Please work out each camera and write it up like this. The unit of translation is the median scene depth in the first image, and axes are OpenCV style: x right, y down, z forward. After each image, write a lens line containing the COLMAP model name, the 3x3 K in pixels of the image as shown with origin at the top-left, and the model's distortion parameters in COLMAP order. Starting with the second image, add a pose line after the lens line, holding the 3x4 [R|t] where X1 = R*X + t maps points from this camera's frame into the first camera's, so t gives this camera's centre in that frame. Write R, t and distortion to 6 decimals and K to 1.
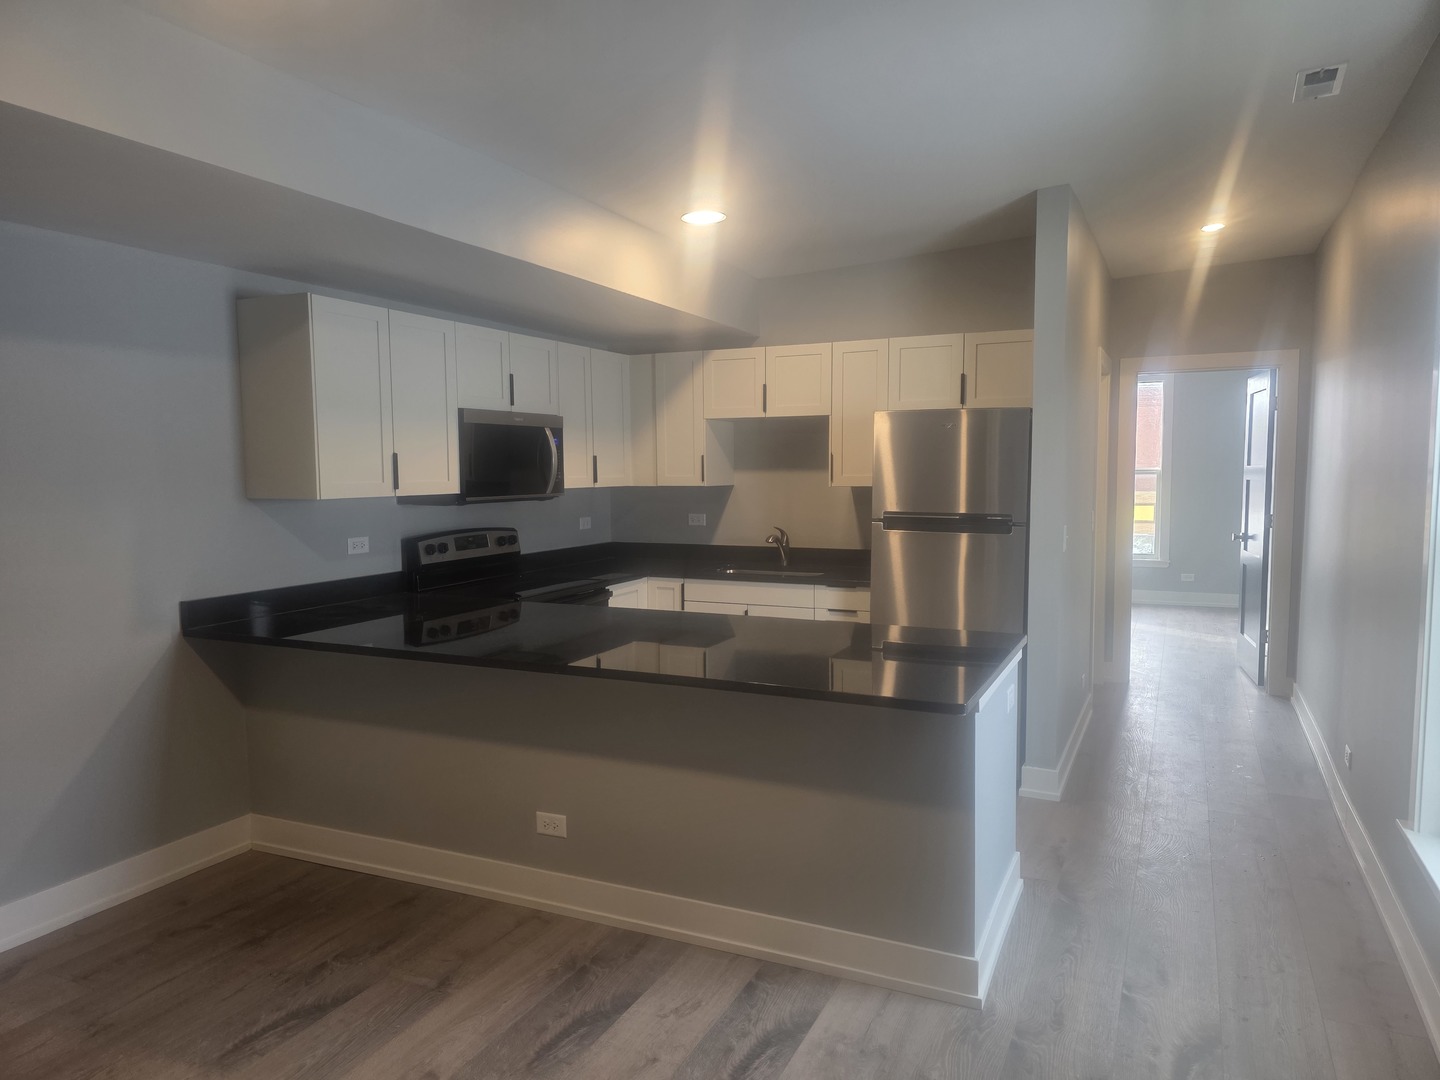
lens RADIAL K [[972.7, 0, 720.0], [0, 972.7, 540.0], [0, 0, 1]] dist [0.025402, 0.000065]
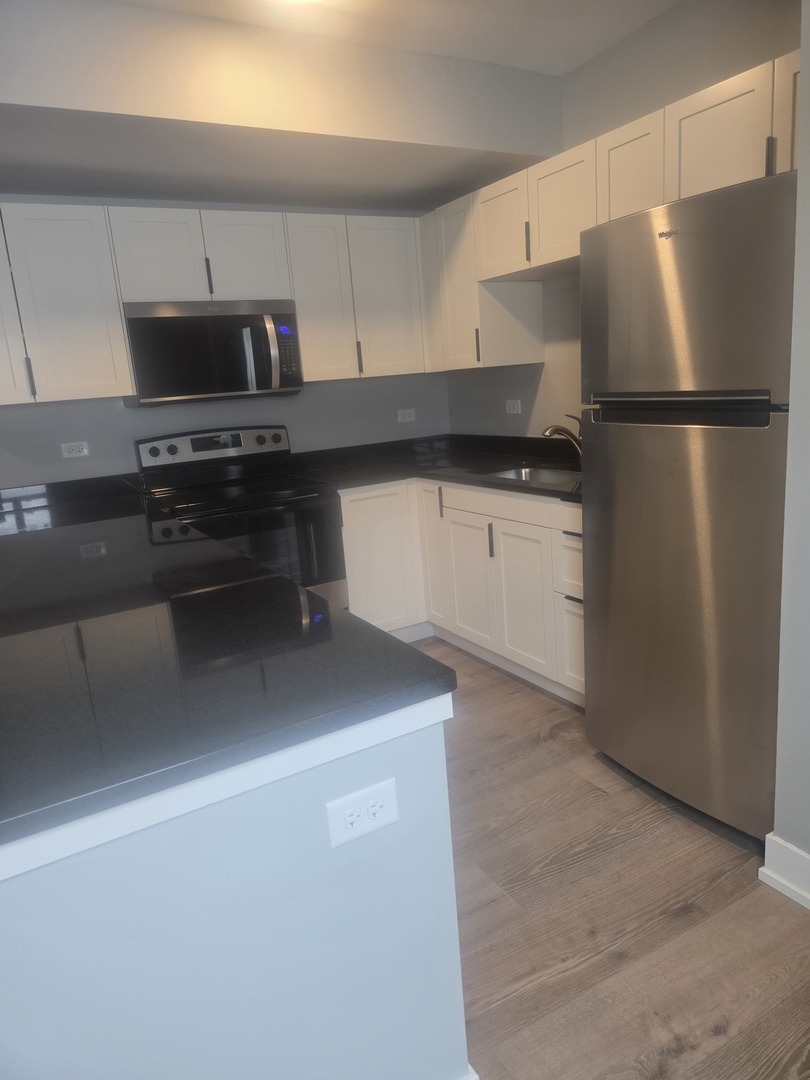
lens RADIAL K [[729.5, 0, 405.0], [0, 729.5, 540.0], [0, 0, 1]] dist [0.025402, 0.000065]
pose [[0.807241, 0.071978, -0.585817, 0.334399], [0.027660, 0.986832, 0.159365, -0.012662], [0.589574, -0.144850, 0.794620, 0.489625]]
